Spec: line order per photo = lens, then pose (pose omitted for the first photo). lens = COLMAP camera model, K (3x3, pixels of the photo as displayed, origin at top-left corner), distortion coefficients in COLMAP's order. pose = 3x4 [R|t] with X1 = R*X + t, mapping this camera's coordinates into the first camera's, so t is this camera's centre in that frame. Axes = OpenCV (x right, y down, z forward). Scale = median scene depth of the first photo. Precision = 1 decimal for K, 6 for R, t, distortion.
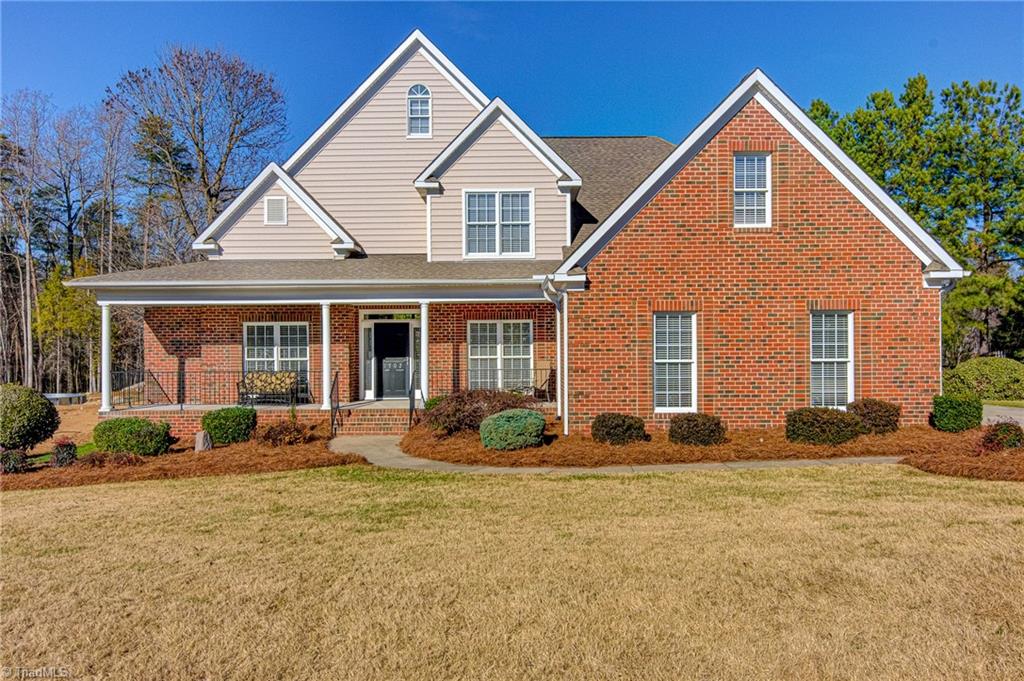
lens RADIAL K [[861.5, 0, 511.9], [0, 861.5, 340.2], [0, 0, 1]] dist [0.044268, 0.001879]
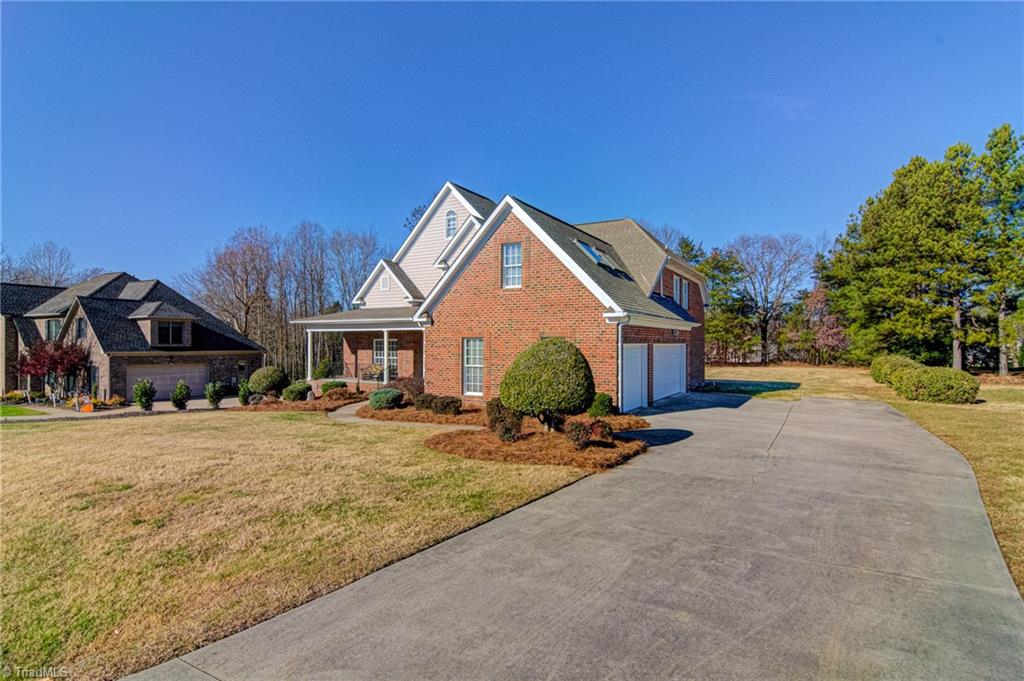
lens RADIAL K [[538.7, 0, 511.7], [0, 538.7, 344.4], [0, 0, 1]] dist [0.010178, -0.008396]
pose [[0.863567, 0.011705, -0.504098, 0.658074], [-0.006911, 0.999911, 0.011378, -0.026520], [0.504187, -0.006342, 0.863571, 0.077638]]
